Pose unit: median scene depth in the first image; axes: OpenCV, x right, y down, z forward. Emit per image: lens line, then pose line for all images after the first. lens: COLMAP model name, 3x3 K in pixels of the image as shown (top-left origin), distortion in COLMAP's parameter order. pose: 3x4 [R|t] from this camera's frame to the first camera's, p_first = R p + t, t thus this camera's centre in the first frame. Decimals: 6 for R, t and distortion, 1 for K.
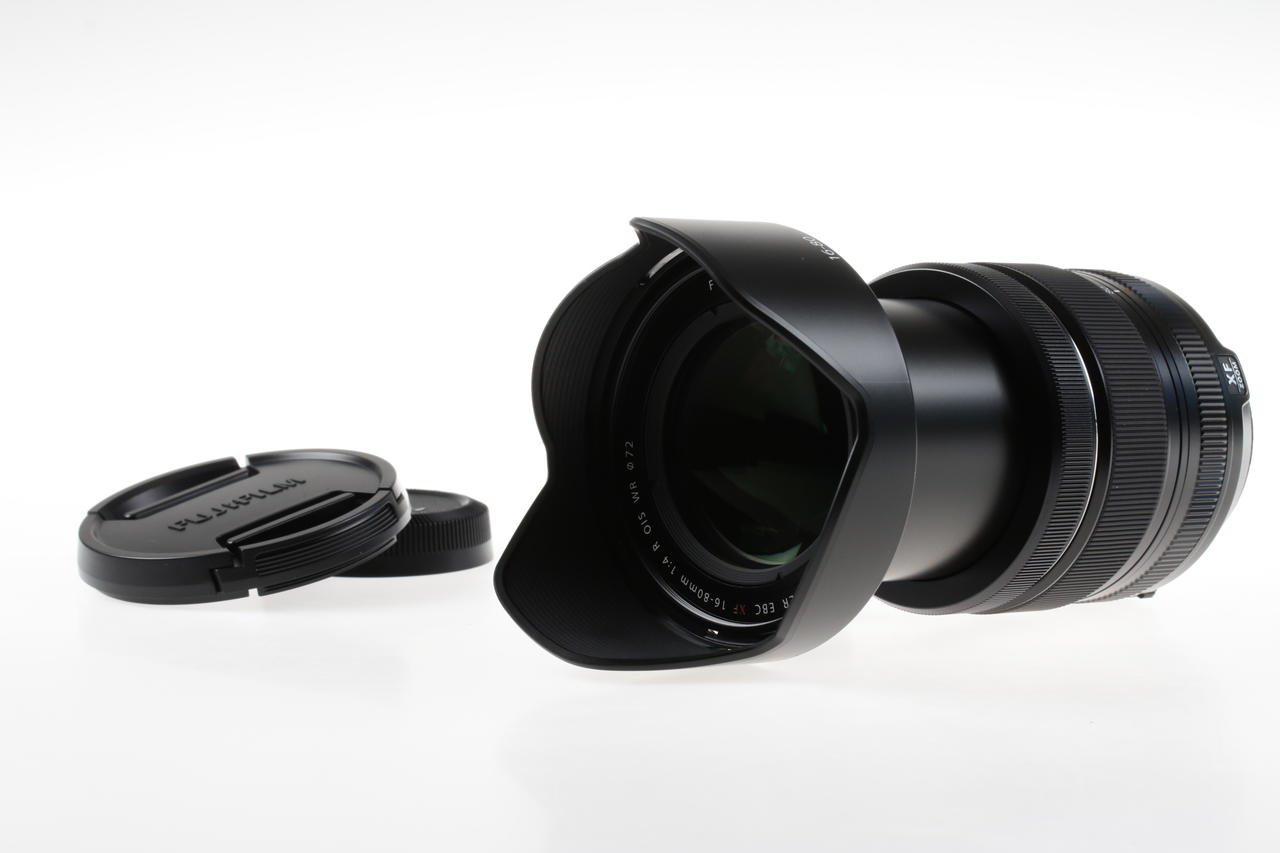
lens RADIAL K [[3591.4, 0, 641.2], [0, 3591.4, 415.8], [0, 0, 1]] dist [0.079740, 0.000000]
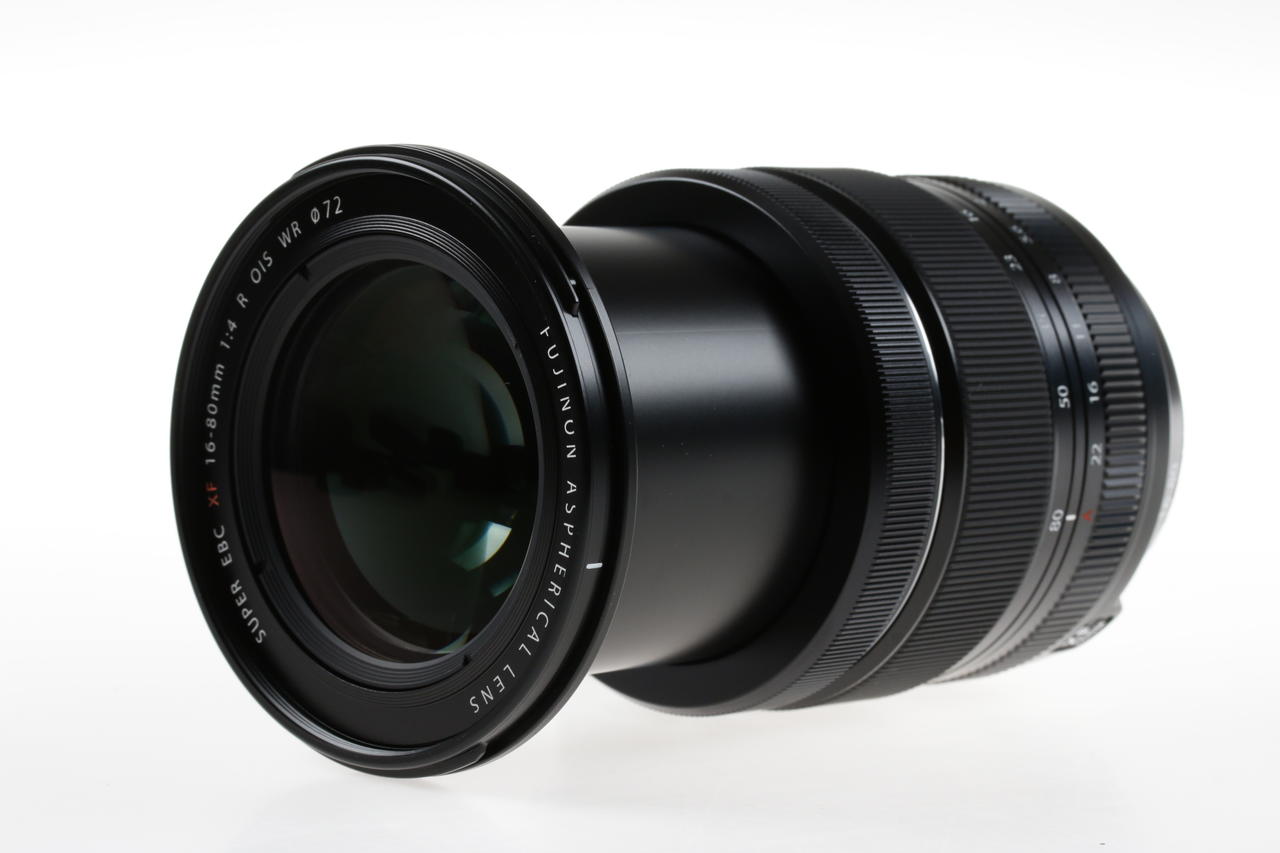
lens RADIAL K [[3591.4, 0, 638.1], [0, 3591.4, 435.0], [0, 0, 1]] dist [0.079740, 0.000000]
pose [[0.999385, -0.021063, 0.028045, 0.054627], [0.020380, 0.999494, 0.024442, -0.011050], [-0.028545, -0.023855, 0.999308, 0.363319]]
